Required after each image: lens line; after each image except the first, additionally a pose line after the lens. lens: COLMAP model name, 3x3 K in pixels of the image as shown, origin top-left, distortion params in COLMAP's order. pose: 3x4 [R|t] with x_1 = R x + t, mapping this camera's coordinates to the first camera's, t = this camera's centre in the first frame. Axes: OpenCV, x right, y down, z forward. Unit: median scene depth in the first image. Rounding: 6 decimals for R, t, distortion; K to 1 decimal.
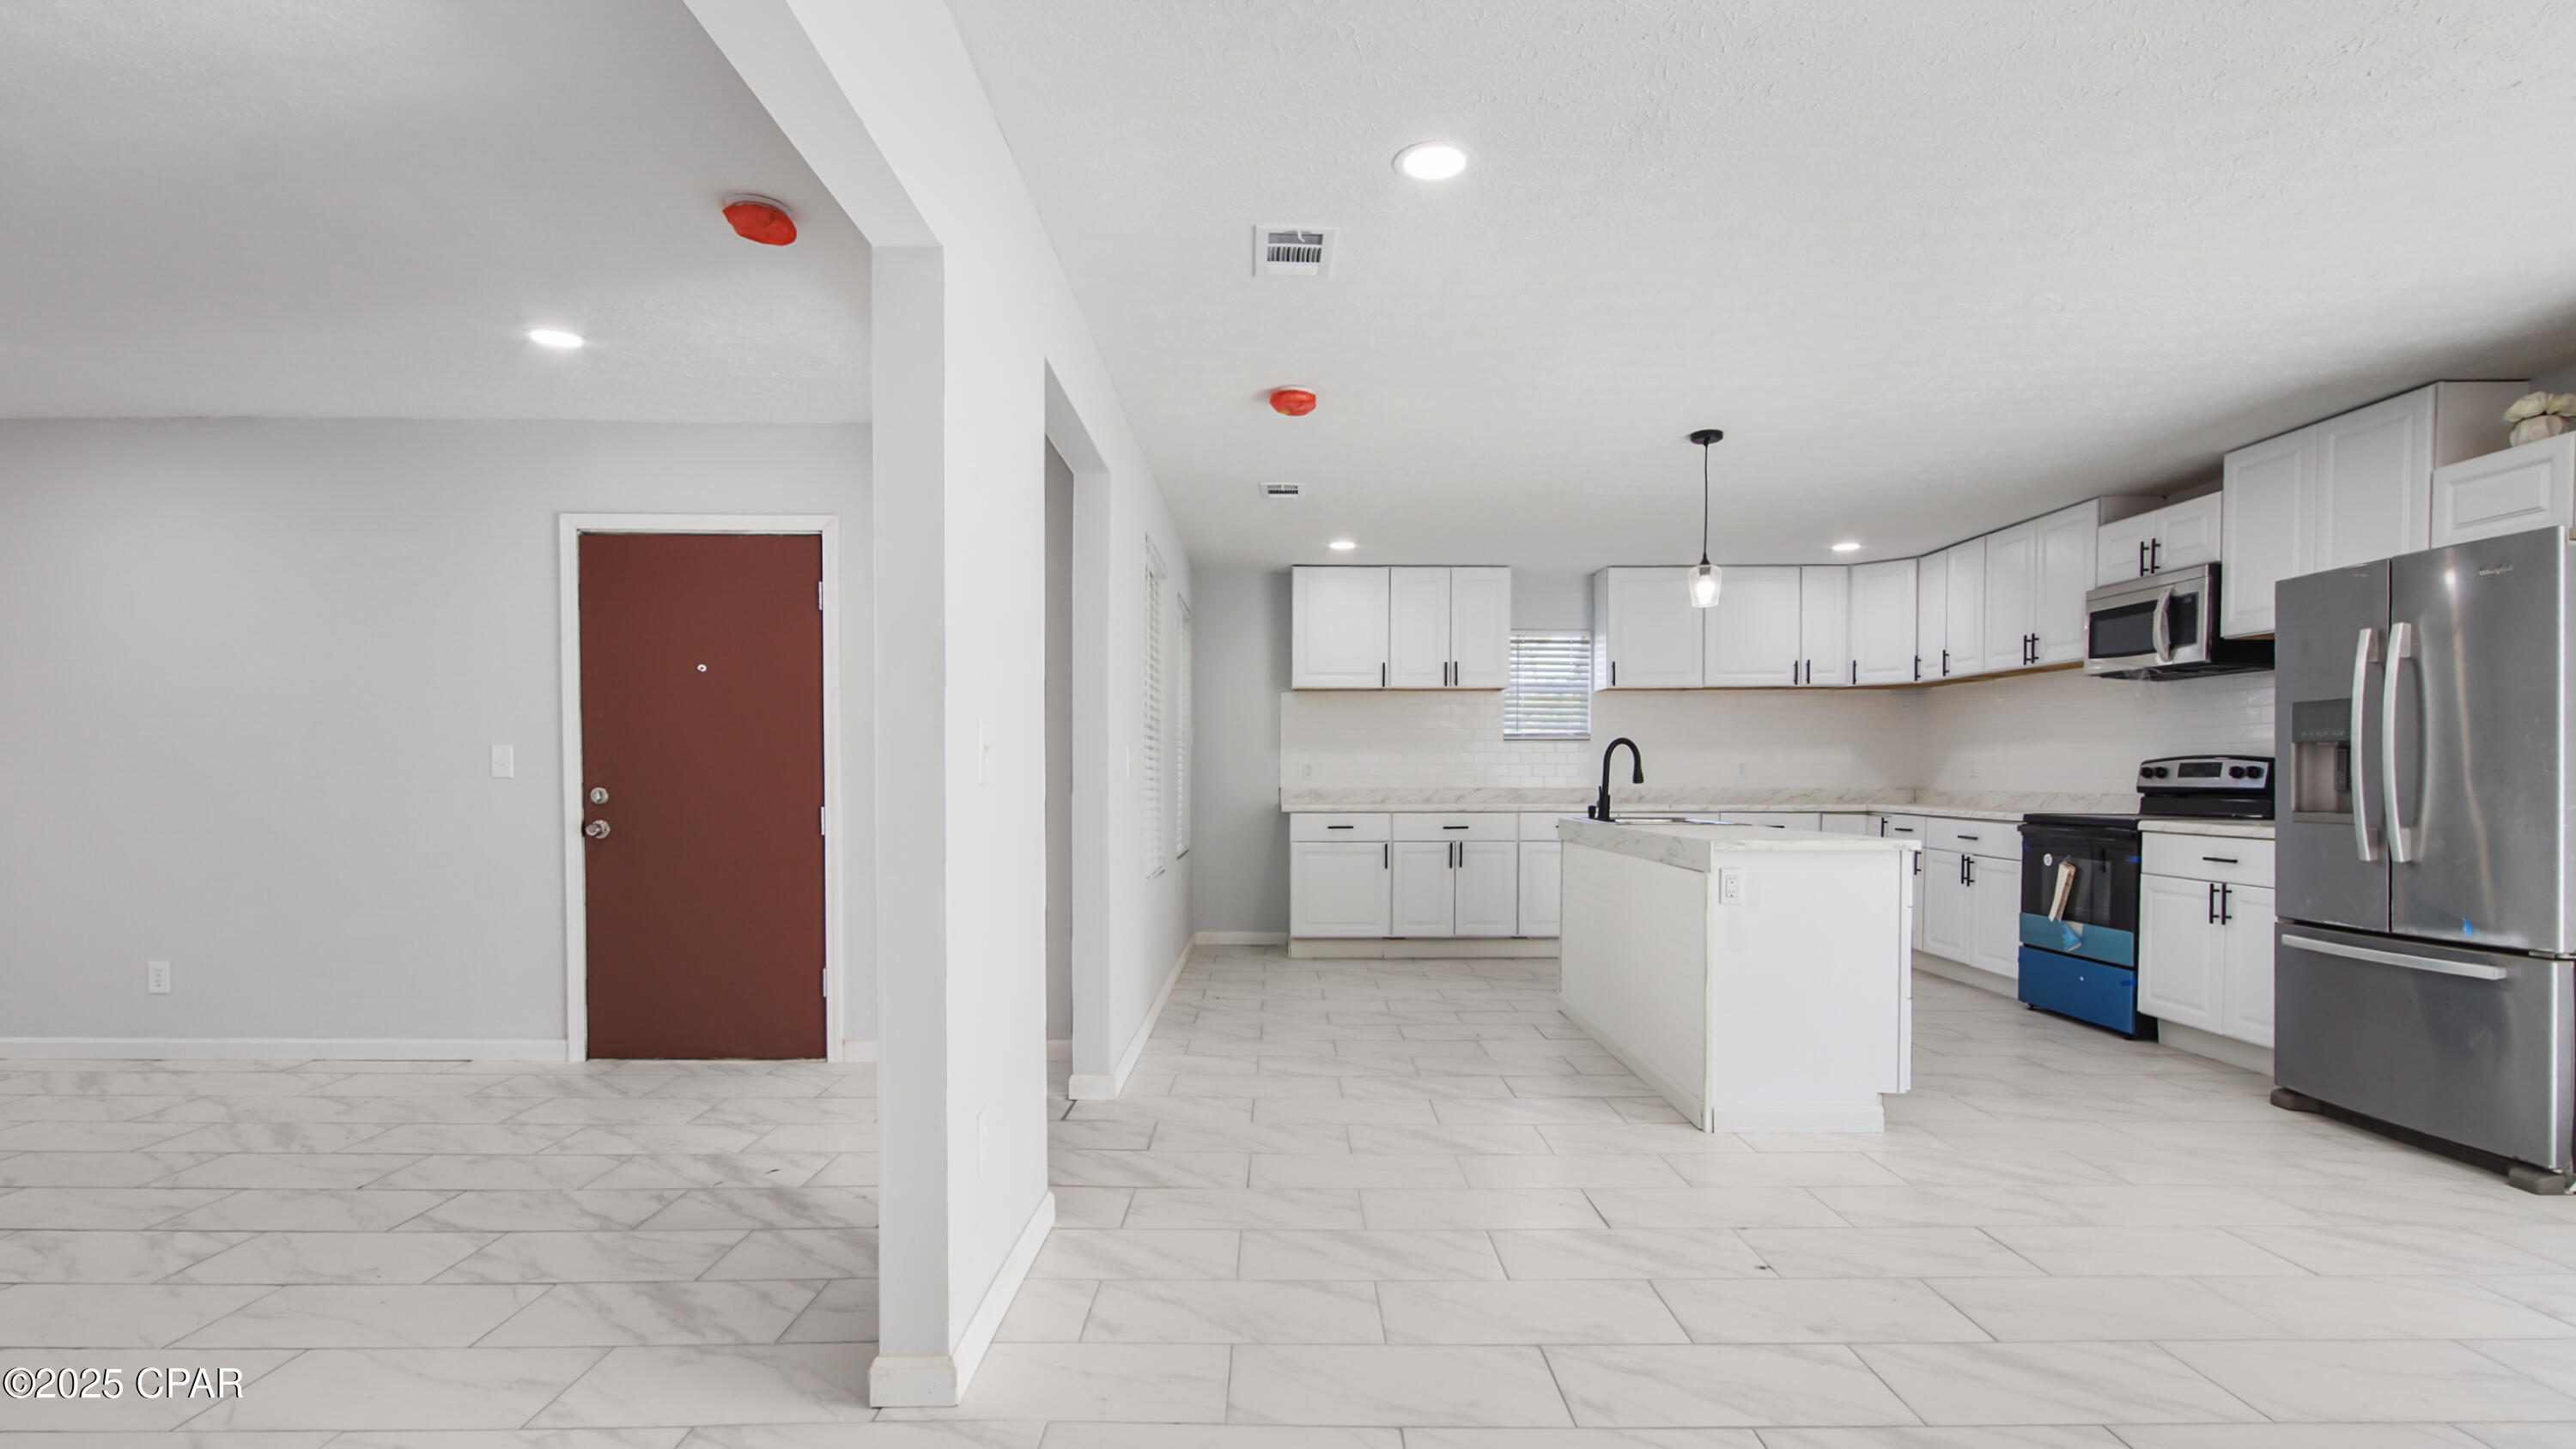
lens RADIAL K [[1192.4, 0, 1287.6], [0, 1192.4, 805.6], [0, 0, 1]] dist [-0.001058, -0.000518]
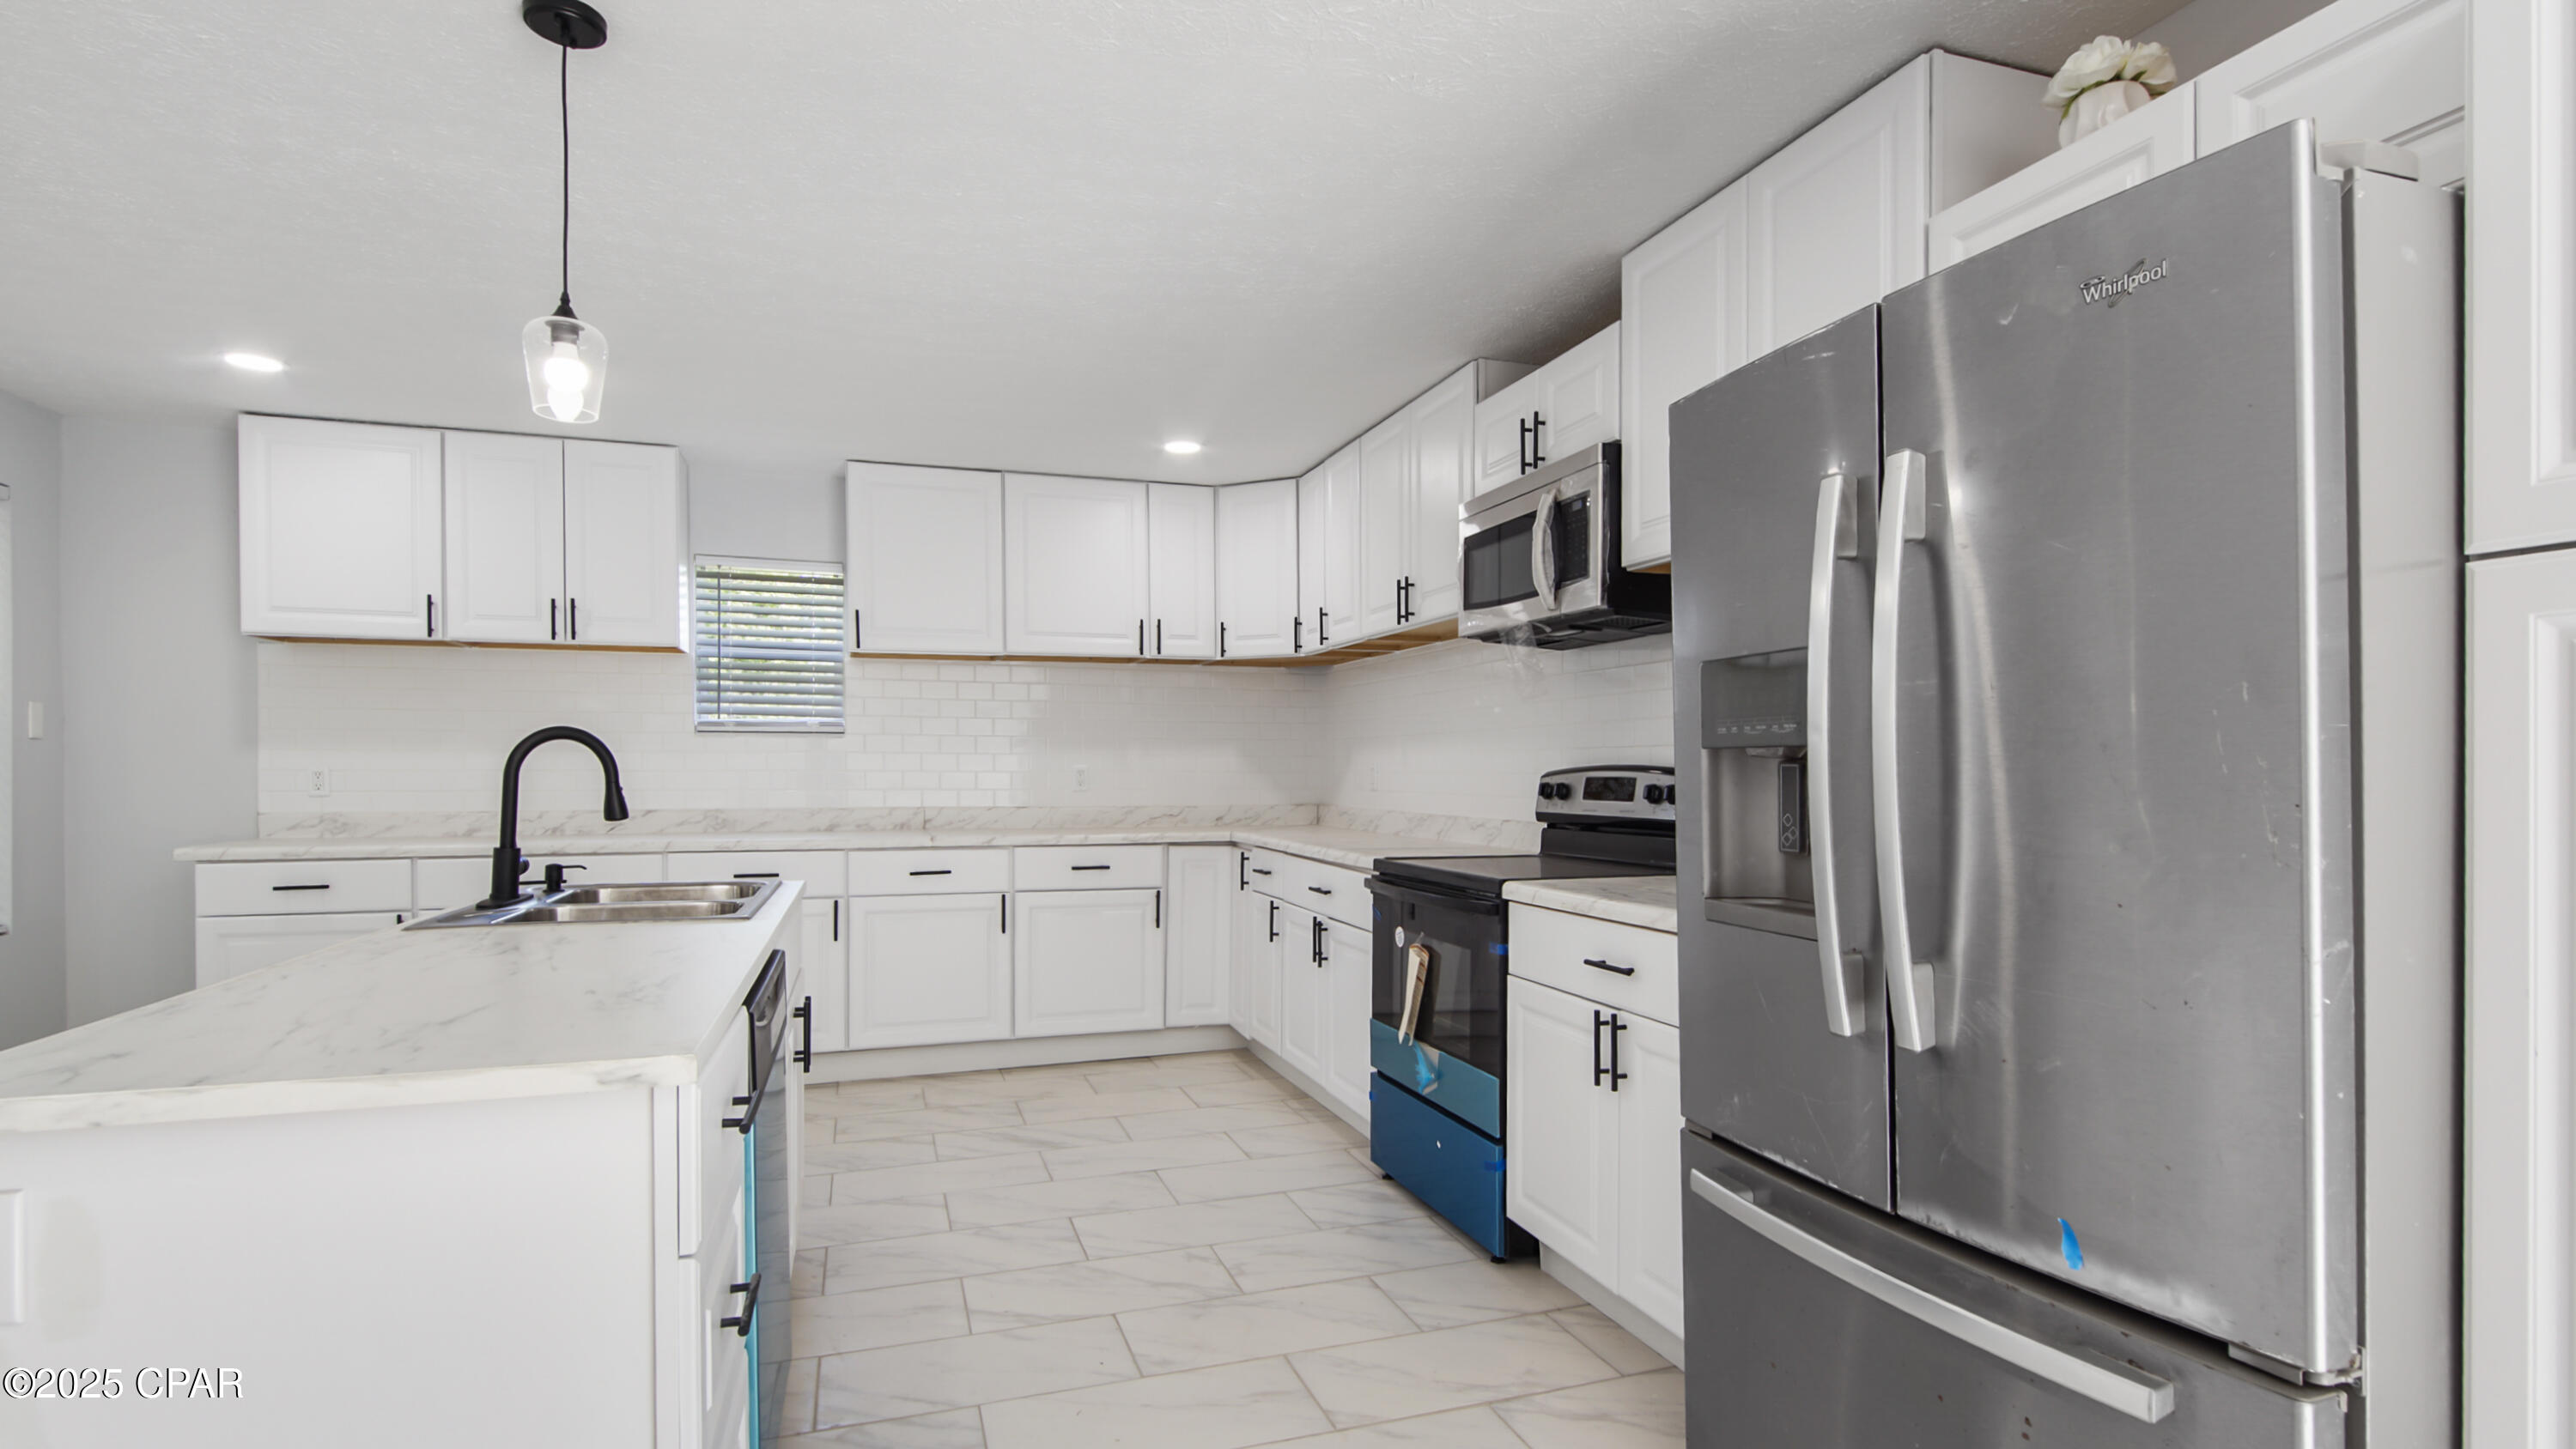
lens RADIAL K [[1213.9, 0, 1283.6], [0, 1213.9, 775.0], [0, 0, 1]] dist [-0.000631, -0.000463]
pose [[0.947486, -0.000124, 0.319797, 0.420422], [0.007270, 0.999750, -0.021152, -0.026323], [-0.319715, 0.022366, 0.947250, 0.473329]]
